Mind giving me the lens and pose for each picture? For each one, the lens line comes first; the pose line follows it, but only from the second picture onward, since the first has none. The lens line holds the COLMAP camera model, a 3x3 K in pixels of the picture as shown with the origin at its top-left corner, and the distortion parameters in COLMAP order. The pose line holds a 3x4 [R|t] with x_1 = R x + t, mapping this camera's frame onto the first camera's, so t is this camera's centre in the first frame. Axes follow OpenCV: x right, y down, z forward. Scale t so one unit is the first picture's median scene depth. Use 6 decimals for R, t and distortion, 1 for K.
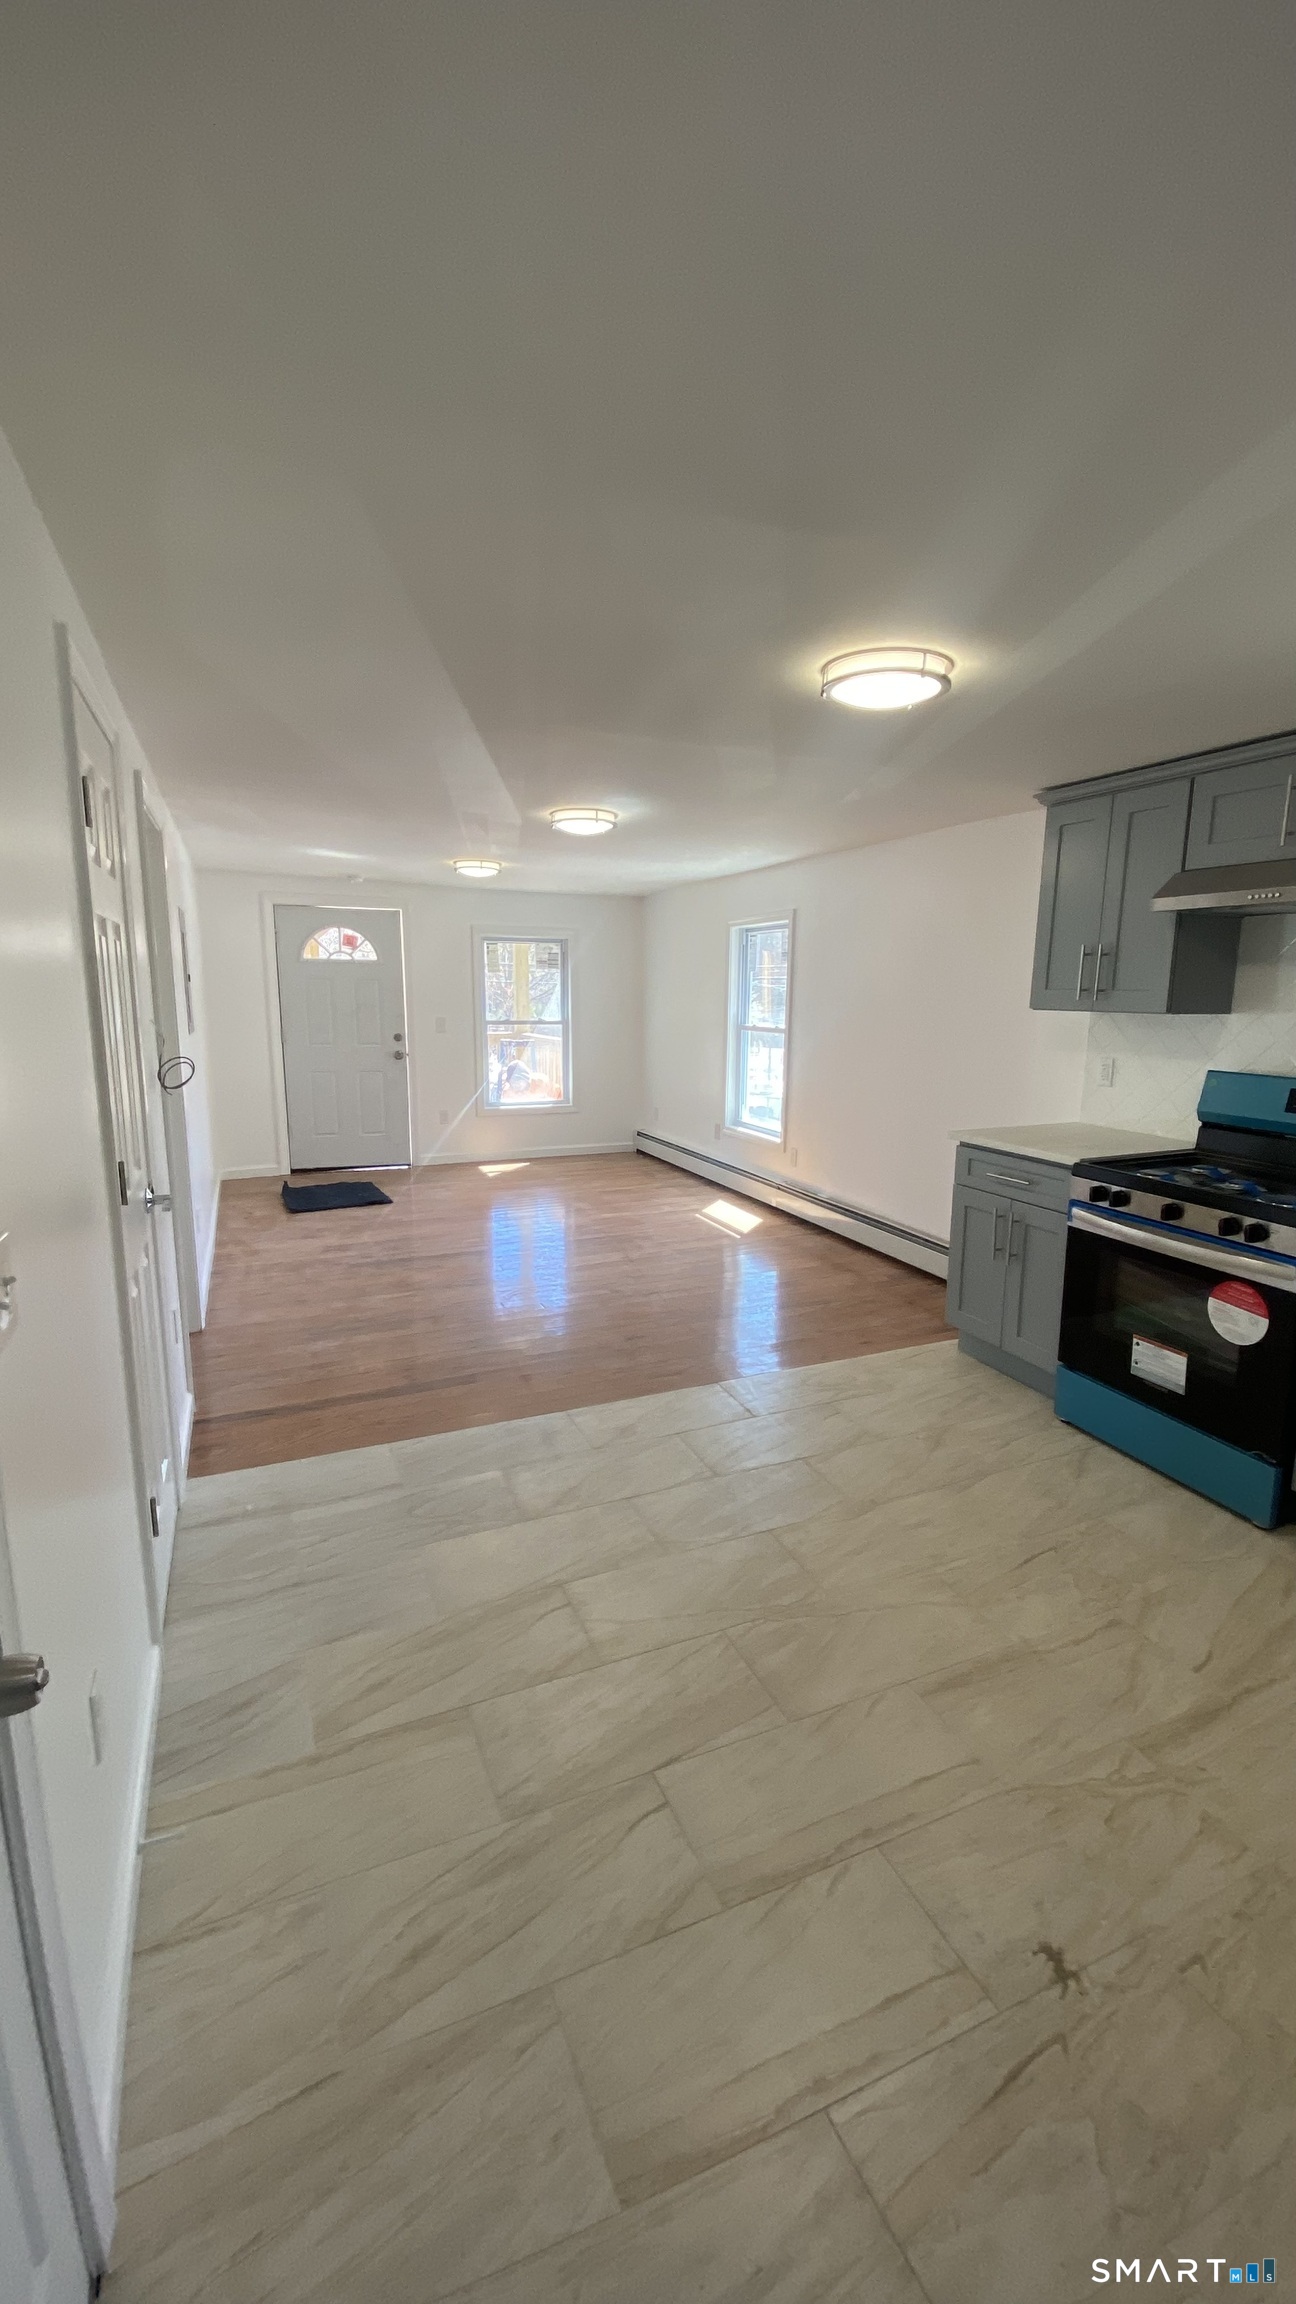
lens RADIAL K [[935.6, 0, 647.4], [0, 935.6, 1152.7], [0, 0, 1]] dist [0.028456, -0.028557]
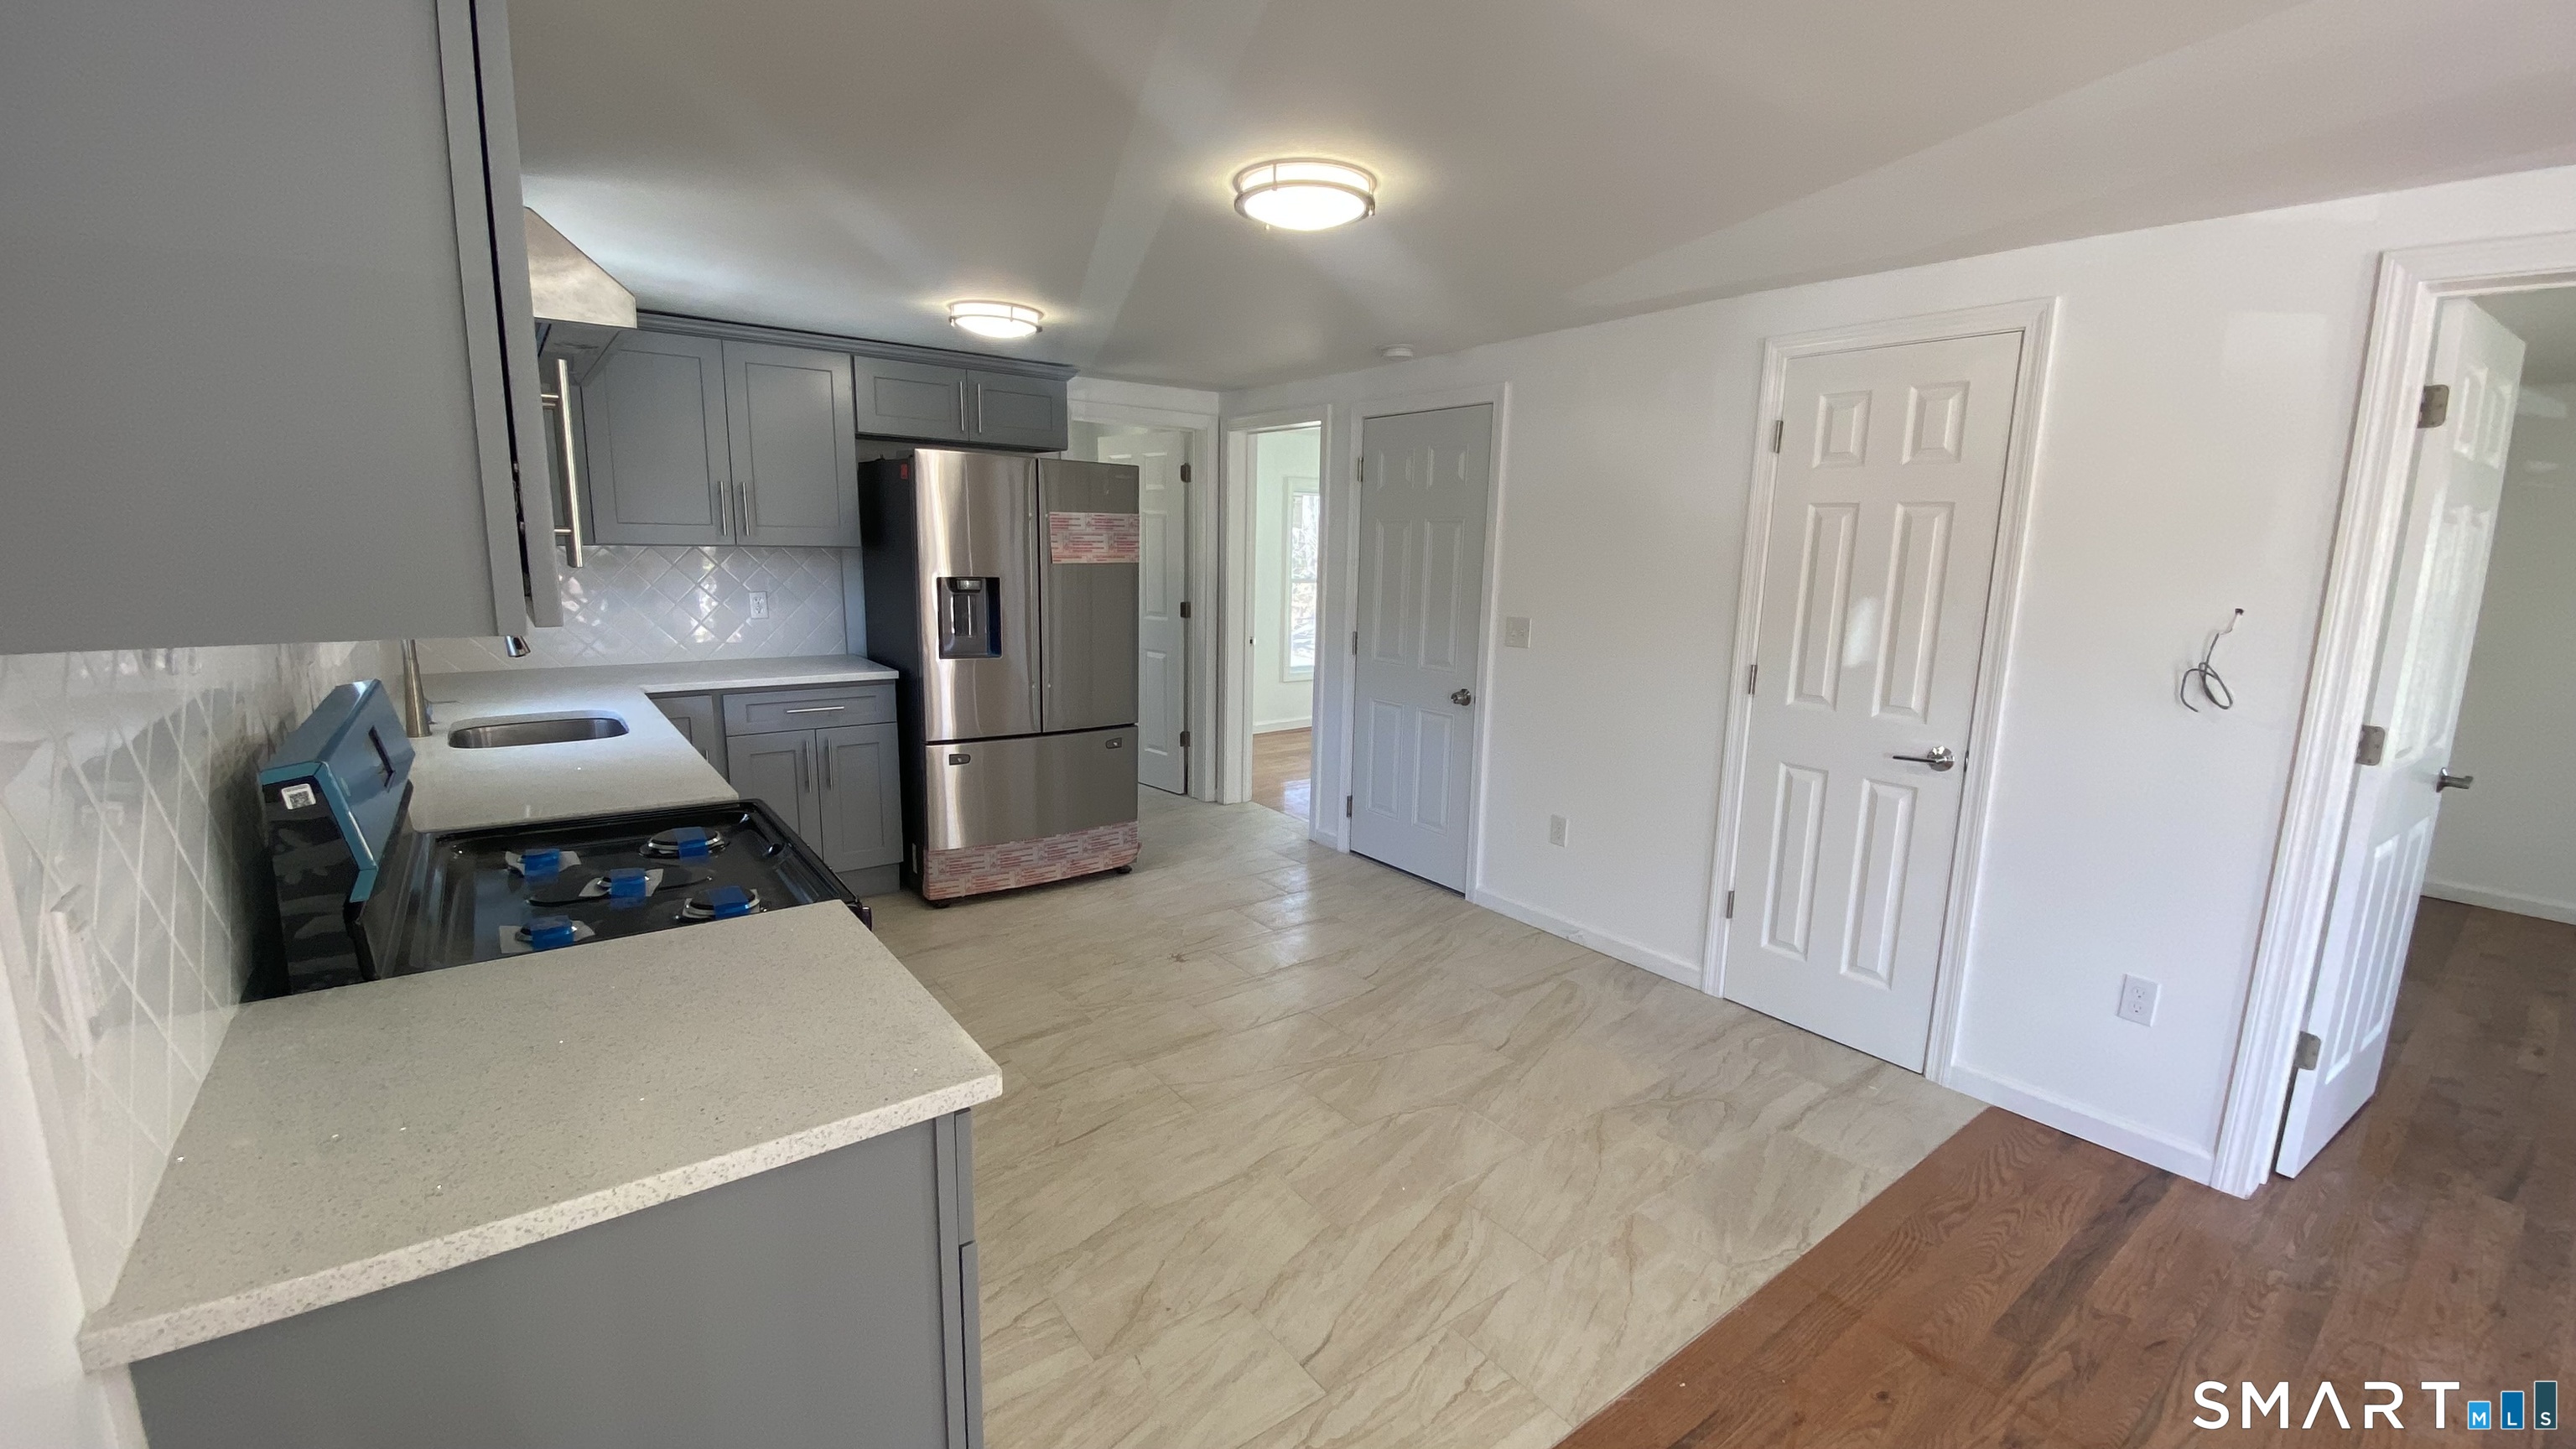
lens RADIAL K [[1061.2, 0, 1318.1], [0, 1061.2, 666.7], [0, 0, 1]] dist [0.084306, -0.055954]
pose [[-0.962039, 0.001764, -0.272905, 0.200849], [-0.080337, 0.953842, 0.289365, -0.147092], [0.260819, 0.300305, -0.917491, 0.799966]]
